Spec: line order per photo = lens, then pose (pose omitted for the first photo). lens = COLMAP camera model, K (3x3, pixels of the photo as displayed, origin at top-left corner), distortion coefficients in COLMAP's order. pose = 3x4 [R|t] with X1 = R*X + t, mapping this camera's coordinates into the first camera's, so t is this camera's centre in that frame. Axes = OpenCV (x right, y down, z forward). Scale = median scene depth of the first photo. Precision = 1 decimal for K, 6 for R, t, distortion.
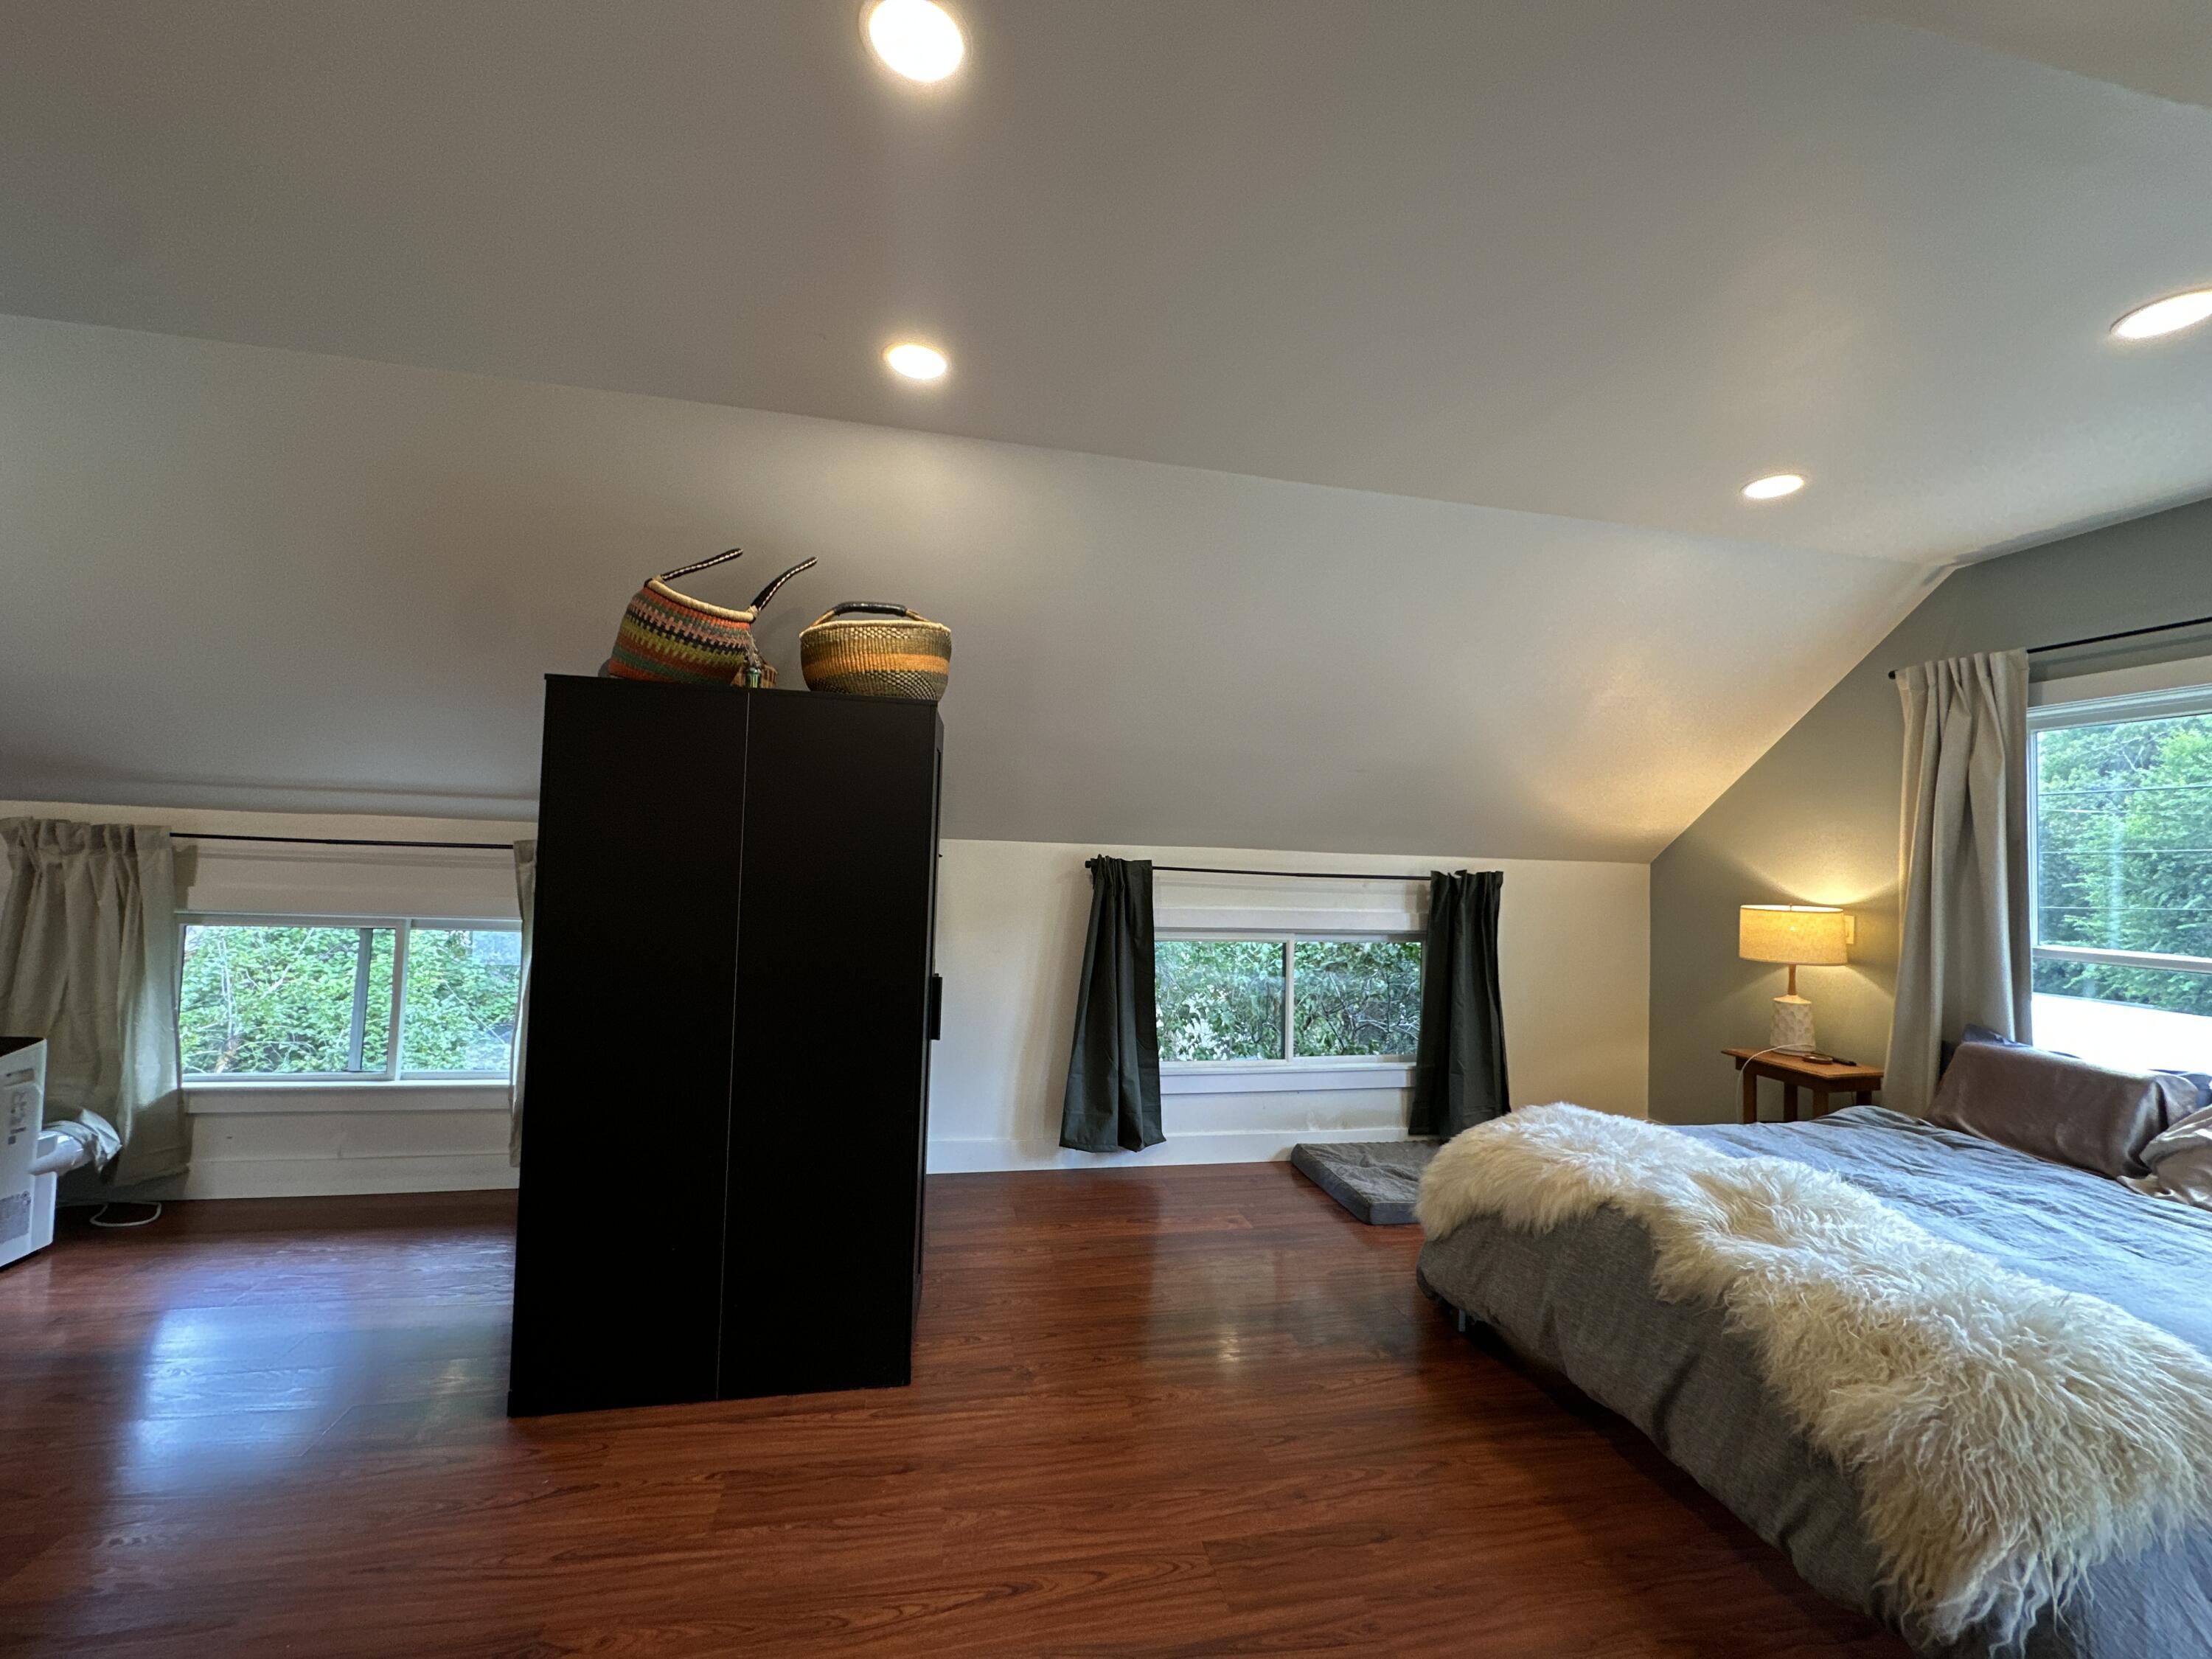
lens RADIAL K [[881.4, 0, 1104.7], [0, 881.4, 830.6], [0, 0, 1]] dist [-0.003064, 0.000769]
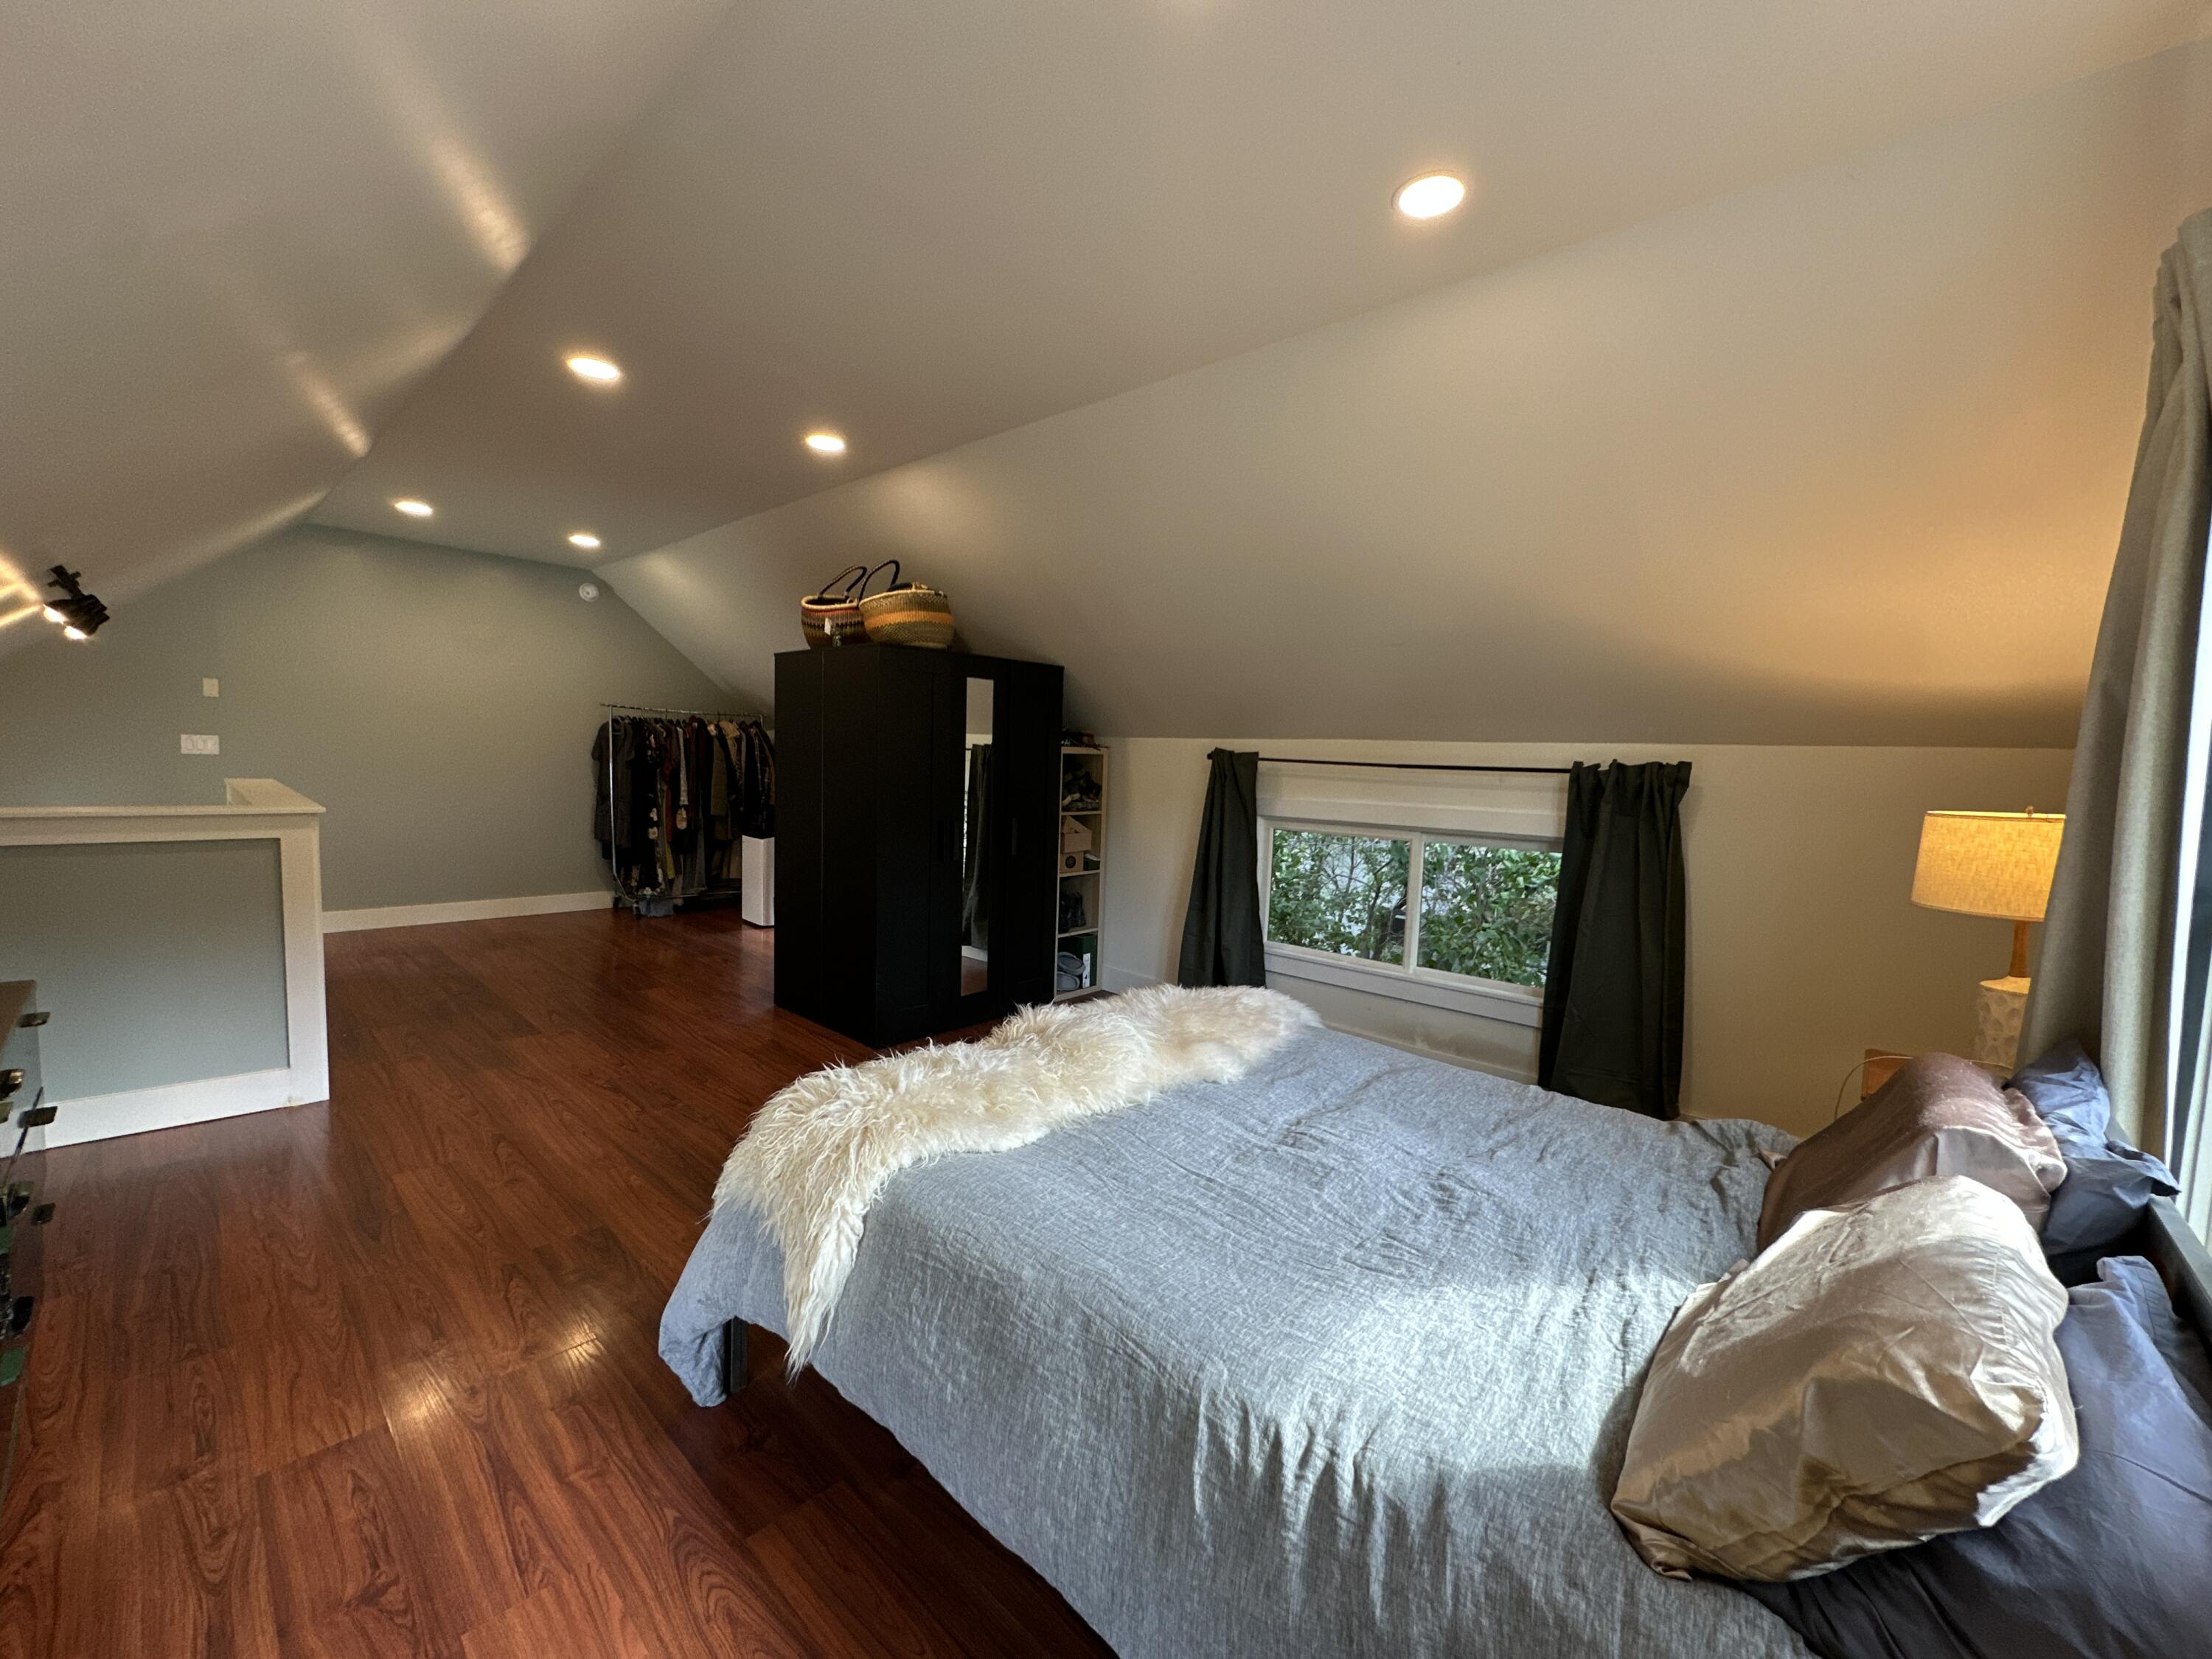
lens RADIAL K [[881.4, 0, 1104.7], [0, 881.4, 830.6], [0, 0, 1]] dist [-0.003064, 0.000769]
pose [[0.582502, 0.053271, -0.811082, 0.813848], [0.008948, 0.997369, 0.071932, 0.050122], [0.812780, -0.049158, 0.580493, 0.225652]]
